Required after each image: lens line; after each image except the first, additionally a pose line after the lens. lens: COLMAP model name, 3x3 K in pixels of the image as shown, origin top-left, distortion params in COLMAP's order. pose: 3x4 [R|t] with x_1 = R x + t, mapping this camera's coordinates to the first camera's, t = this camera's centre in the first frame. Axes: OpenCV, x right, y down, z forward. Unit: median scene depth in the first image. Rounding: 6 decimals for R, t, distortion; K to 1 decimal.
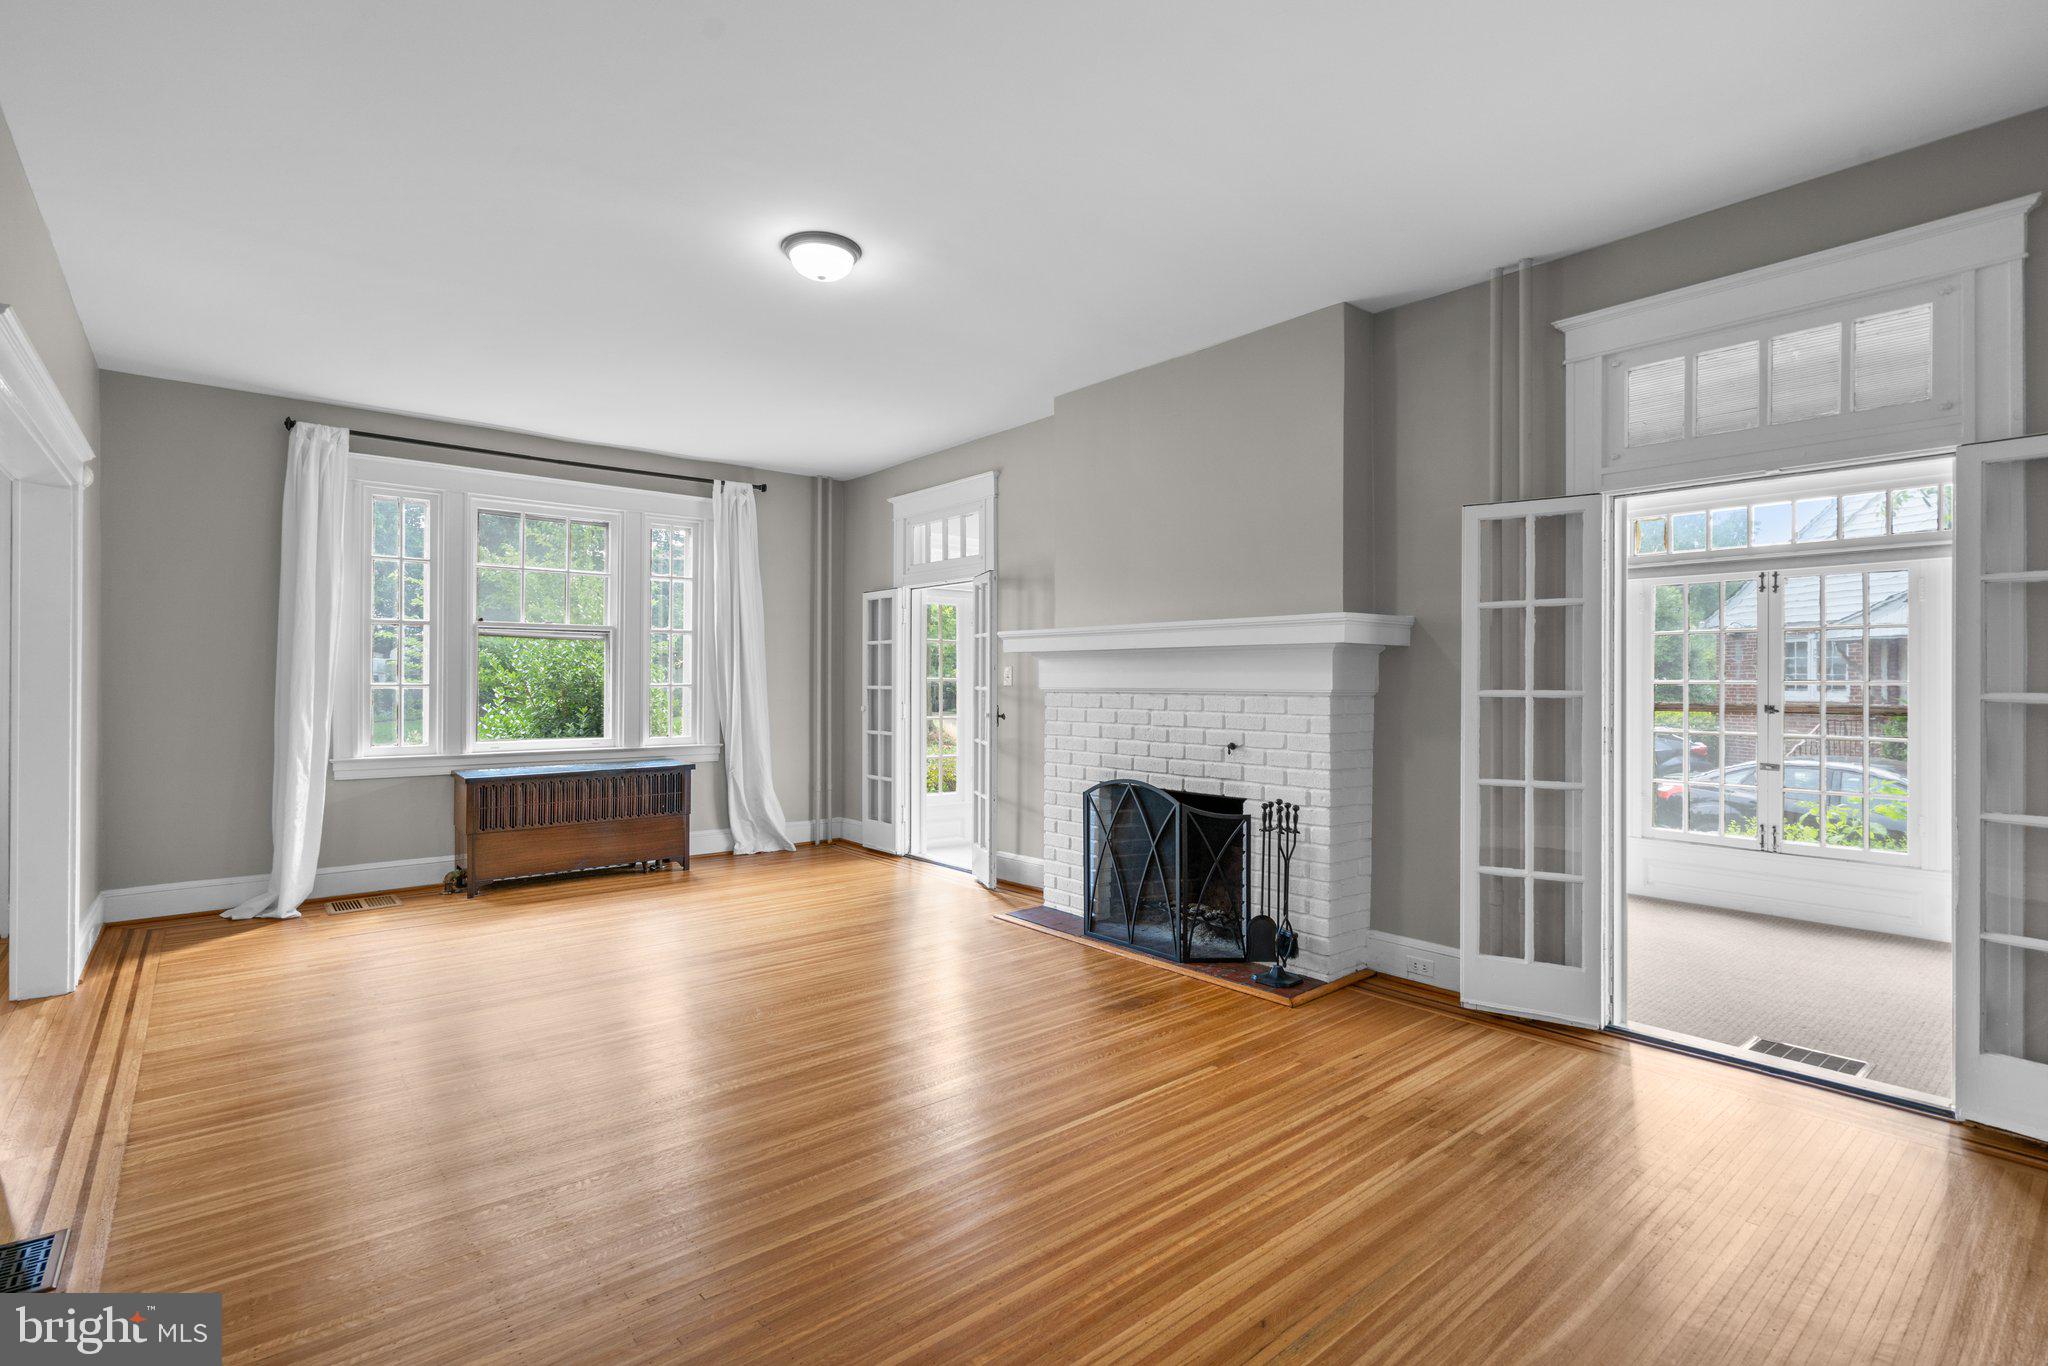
lens RADIAL K [[935.7, 0, 1024.0], [0, 935.7, 683.0], [0, 0, 1]] dist [-0.006931, 0.000806]
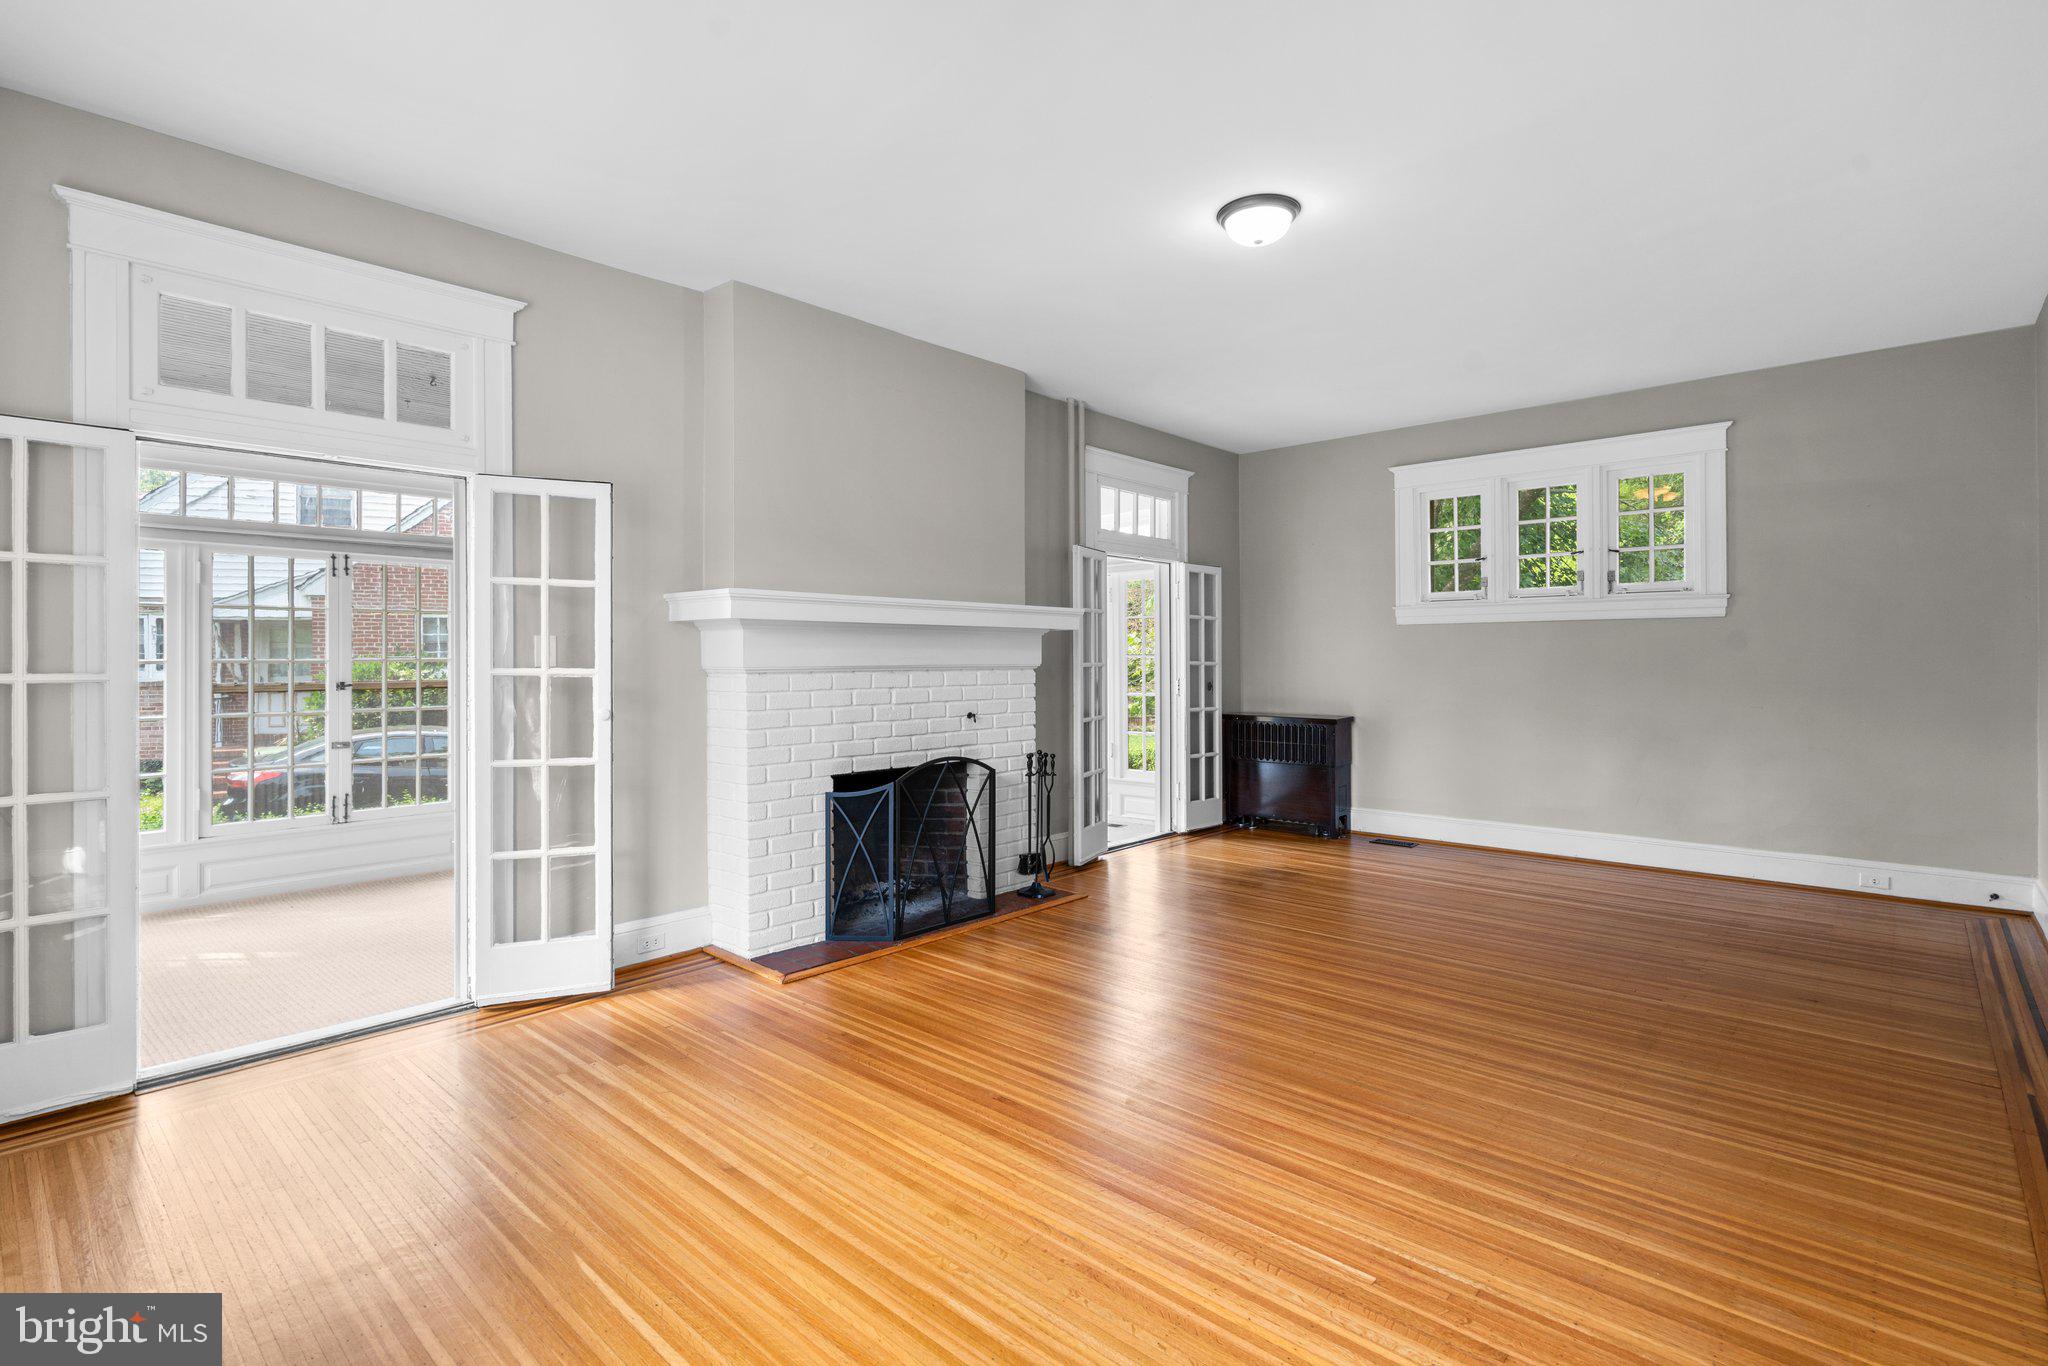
lens RADIAL K [[968.3, 0, 958.7], [0, 968.3, 651.6], [0, 0, 1]] dist [0.003962, 0.000662]
pose [[-0.074580, 0.005483, 0.997200, -0.864577], [0.004747, 0.999976, -0.005143, -0.002975], [-0.997204, 0.004350, -0.074604, 1.007411]]
